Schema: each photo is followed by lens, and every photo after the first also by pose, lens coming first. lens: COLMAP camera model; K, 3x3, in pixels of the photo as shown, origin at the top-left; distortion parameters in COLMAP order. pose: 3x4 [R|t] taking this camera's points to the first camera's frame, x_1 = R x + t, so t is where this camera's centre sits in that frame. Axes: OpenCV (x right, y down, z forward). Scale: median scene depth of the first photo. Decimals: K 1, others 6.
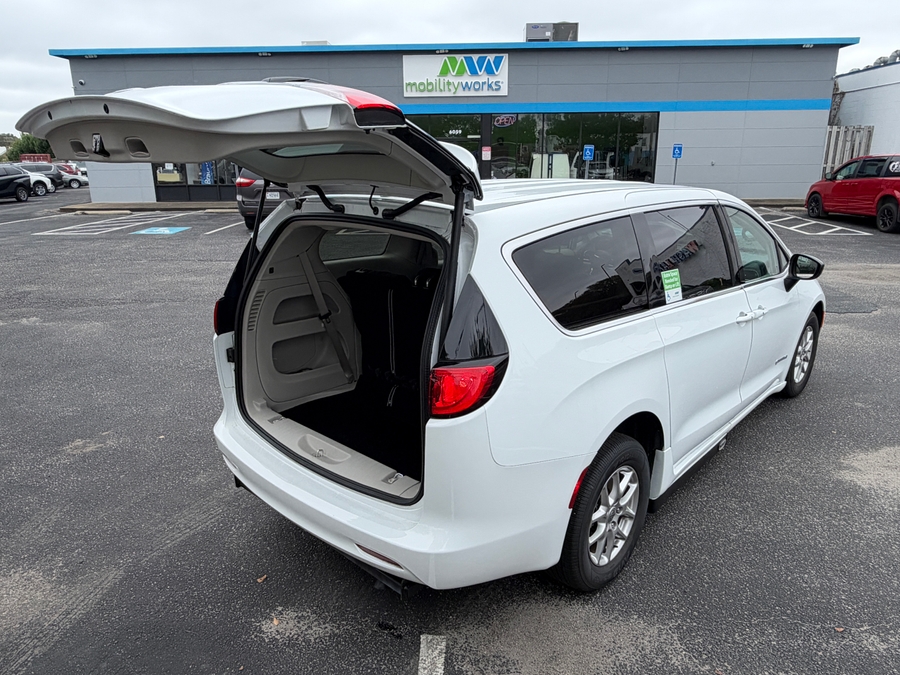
lens RADIAL K [[631.8, 0, 458.6], [0, 631.8, 346.1], [0, 0, 1]] dist [-0.000005, 0.004296]
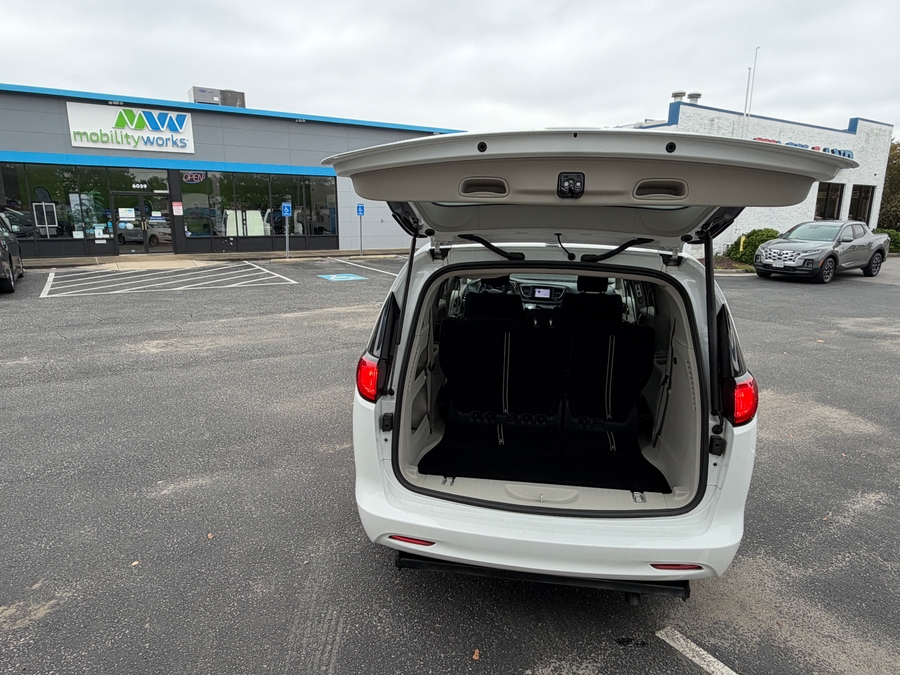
lens RADIAL K [[561.0, 0, 463.1], [0, 561.0, 338.1], [0, 0, 1]] dist [-0.001781, 0.007146]
pose [[0.820002, -0.110745, 0.561544, -0.112493], [0.152206, 0.987968, -0.027419, -0.010490], [-0.551752, 0.107954, 0.826992, 0.043415]]
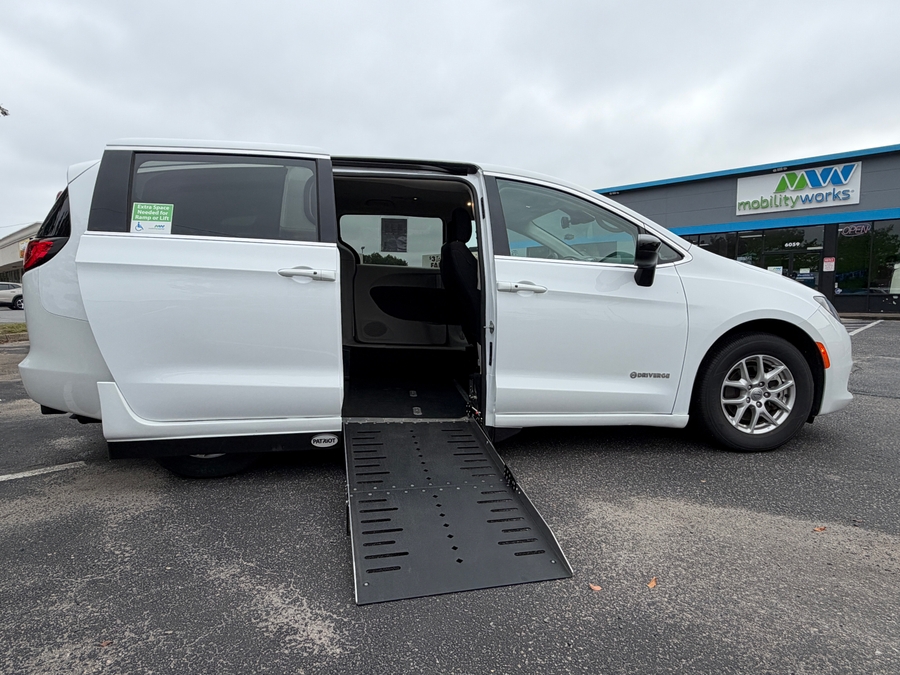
lens RADIAL K [[544.4, 0, 454.5], [0, 544.4, 343.9], [0, 0, 1]] dist [-0.002233, 0.003319]
pose [[0.746974, 0.058876, -0.662241, 0.180932], [-0.194562, 0.971824, -0.133058, 0.028125], [0.635747, 0.228238, 0.737382, 0.078890]]
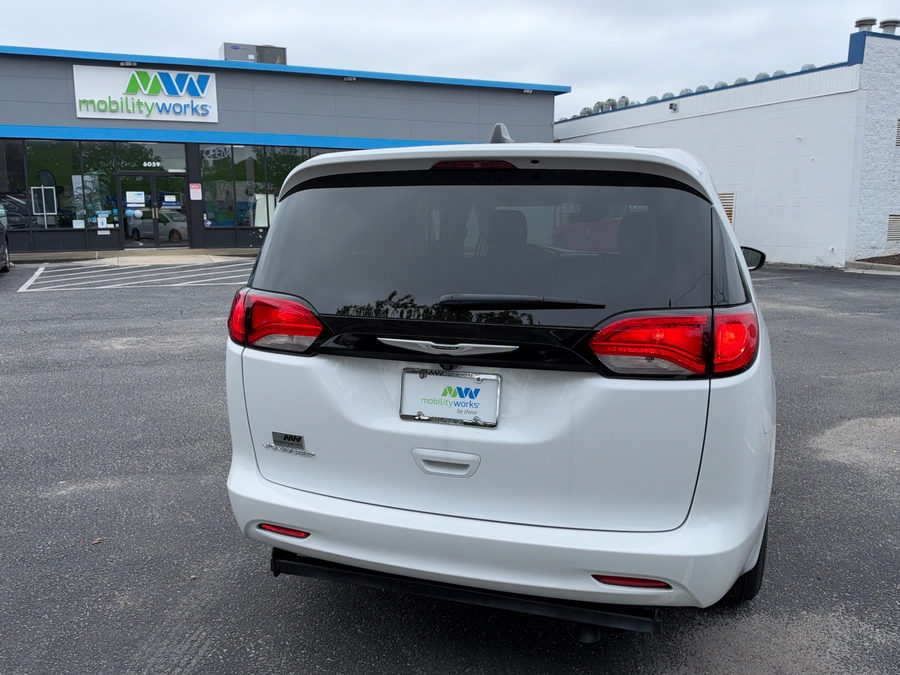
lens RADIAL K [[756.0, 0, 468.2], [0, 756.0, 340.4], [0, 0, 1]] dist [0.035853, -0.088464]
pose [[0.897301, -0.072056, 0.435498, -0.081768], [0.124847, 0.987731, -0.093808, 0.013091], [-0.423396, 0.138544, 0.895288, 0.027957]]
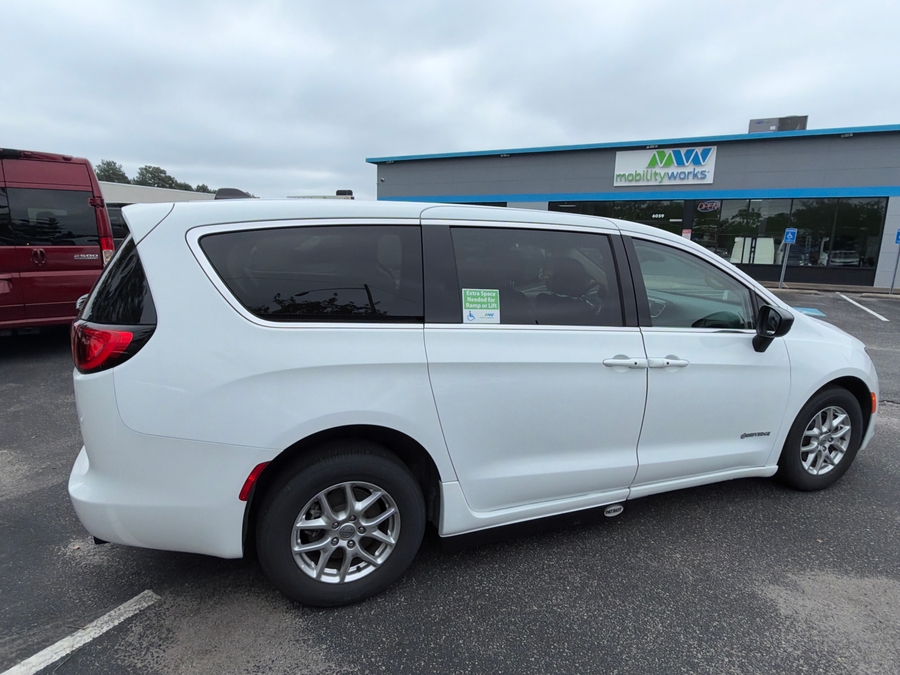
lens RADIAL K [[522.3, 0, 456.6], [0, 522.3, 344.9], [0, 0, 1]] dist [-0.000027, 0.000183]
pose [[0.896108, 0.112951, -0.429222, 0.102816], [-0.155567, 0.985658, -0.065405, 0.002517], [0.415679, 0.125383, 0.900828, 0.048819]]
